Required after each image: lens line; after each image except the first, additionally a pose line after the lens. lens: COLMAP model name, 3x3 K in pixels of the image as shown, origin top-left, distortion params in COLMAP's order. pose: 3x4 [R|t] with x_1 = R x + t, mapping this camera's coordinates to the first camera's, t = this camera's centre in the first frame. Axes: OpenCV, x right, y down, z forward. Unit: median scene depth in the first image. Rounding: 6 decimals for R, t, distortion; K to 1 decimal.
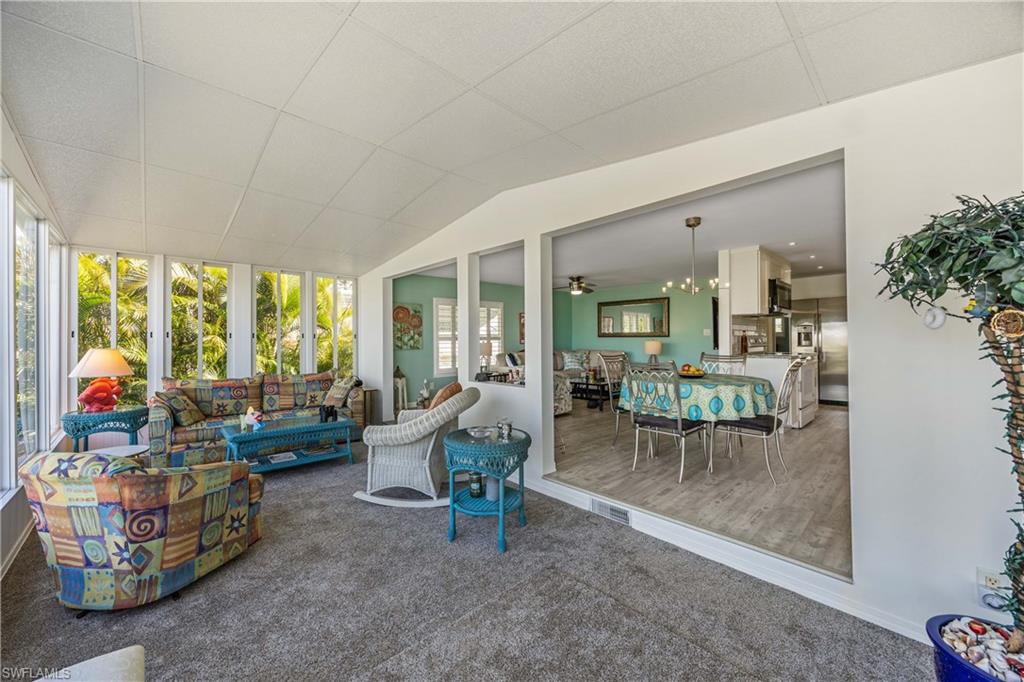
lens RADIAL K [[388.7, 0, 508.9], [0, 388.7, 337.9], [0, 0, 1]] dist [-0.003423, 0.000015]
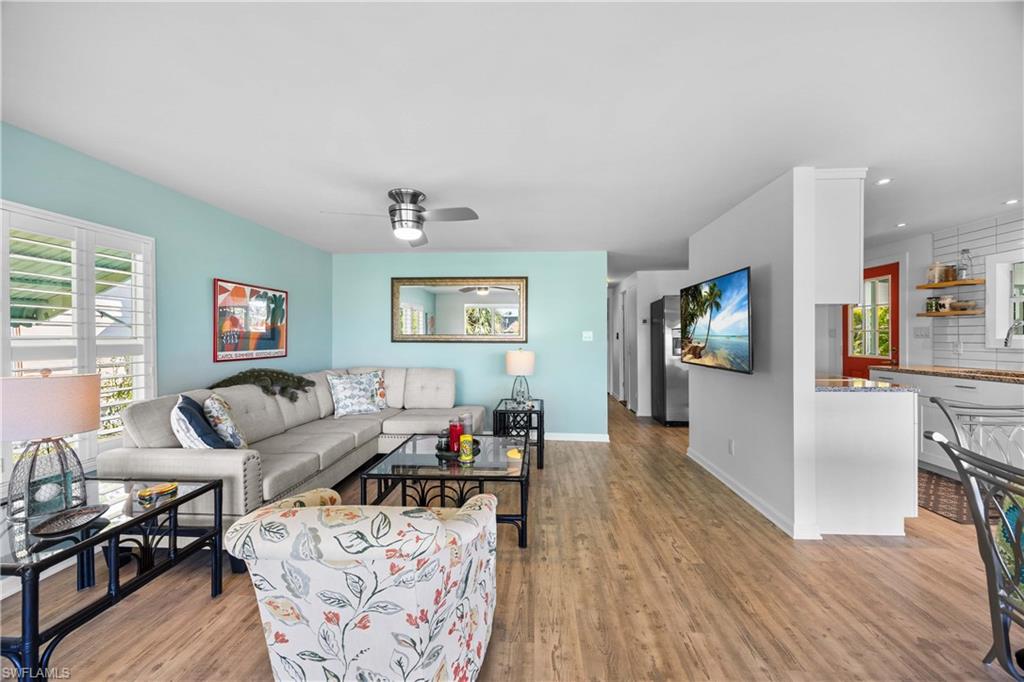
lens RADIAL K [[388.7, 0, 511.4], [0, 388.7, 341.0], [0, 0, 1]] dist [-0.003423, 0.000015]
pose [[0.728262, -0.003233, 0.685291, -0.025384], [-0.001312, 0.999980, 0.006112, -0.010845], [-0.685297, -0.005350, 0.728244, 0.772453]]
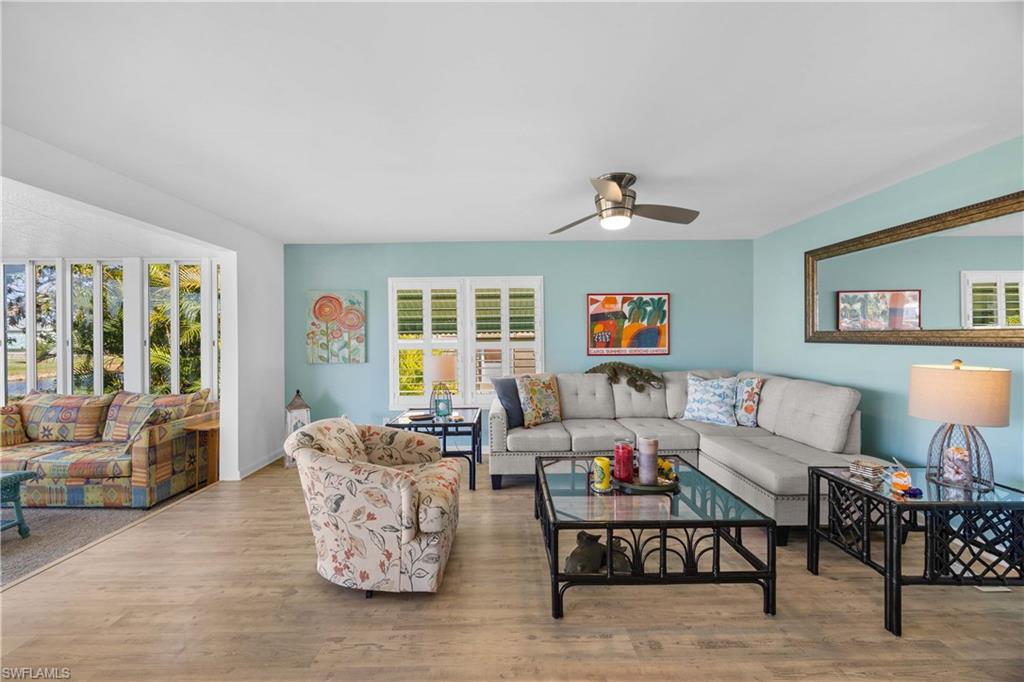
lens RADIAL K [[388.7, 0, 514.5], [0, 388.7, 340.5], [0, 0, 1]] dist [-0.003423, 0.000015]
pose [[0.742309, 0.002118, -0.670054, 0.422492], [0.004973, 0.999950, 0.008670, -0.012822], [0.670039, -0.009768, 0.742262, 0.809143]]
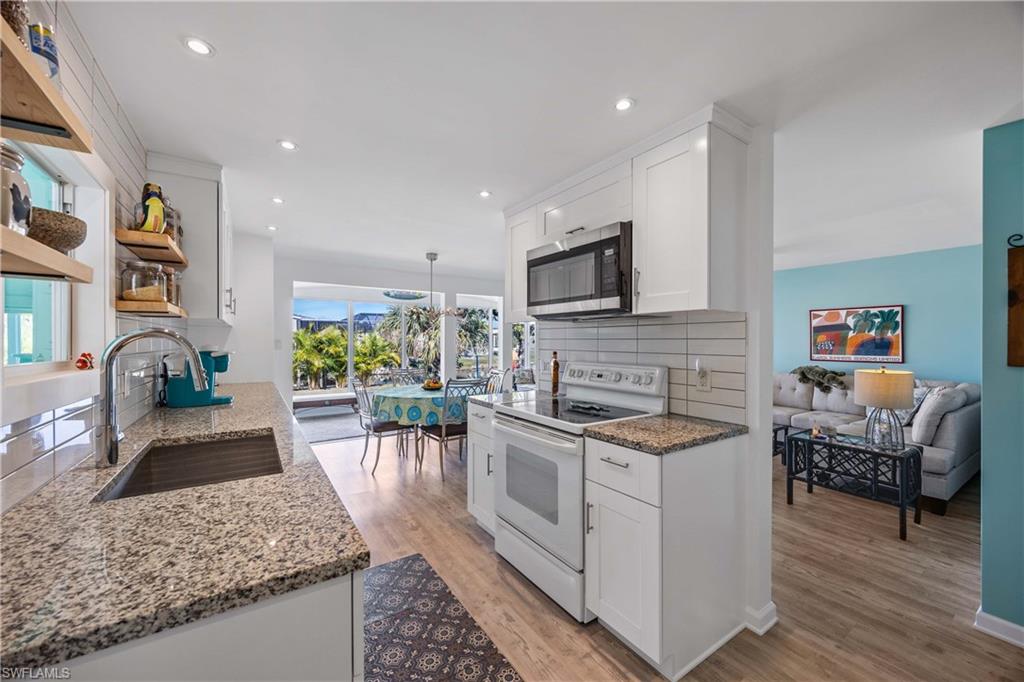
lens RADIAL K [[388.7, 0, 518.2], [0, 388.7, 341.0], [0, 0, 1]] dist [-0.003423, 0.000015]
pose [[-0.144498, 0.004530, -0.989495, 1.008465], [0.003571, 0.999985, 0.004056, -0.028125], [0.989499, -0.002948, -0.144512, 0.901743]]
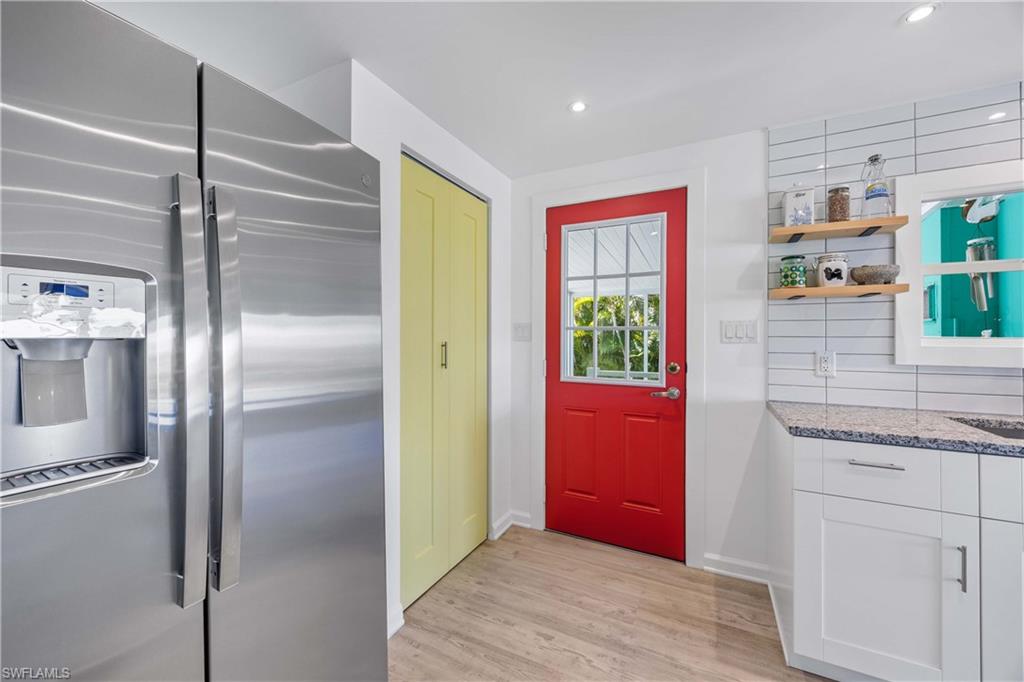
lens RADIAL K [[388.7, 0, 507.0], [0, 388.7, 339.3], [0, 0, 1]] dist [-0.003423, 0.000015]
pose [[-0.340212, 0.004034, 0.940340, 0.735825], [-0.003696, 0.999977, -0.005627, -0.013852], [-0.940342, -0.005390, -0.340189, 1.079615]]
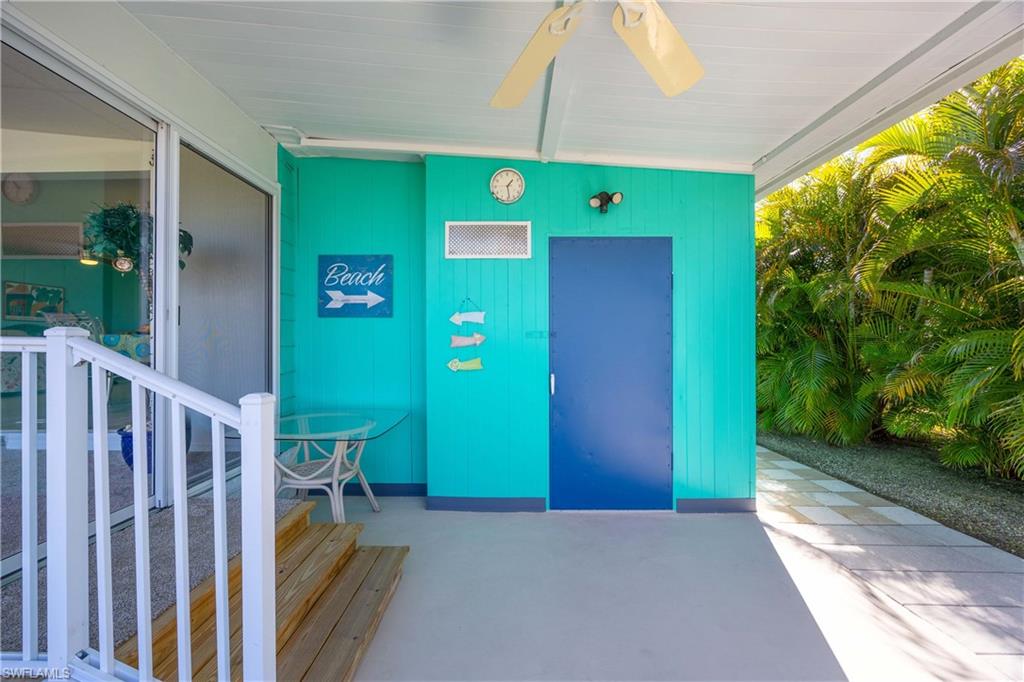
lens RADIAL K [[388.7, 0, 509.7], [0, 388.7, 340.5], [0, 0, 1]] dist [-0.003423, 0.000015]
pose [[0.681314, 0.006234, 0.731965, 0.220989], [-0.008083, 0.999967, -0.000992, 0.069616], [-0.731947, -0.005241, 0.681341, -0.391532]]
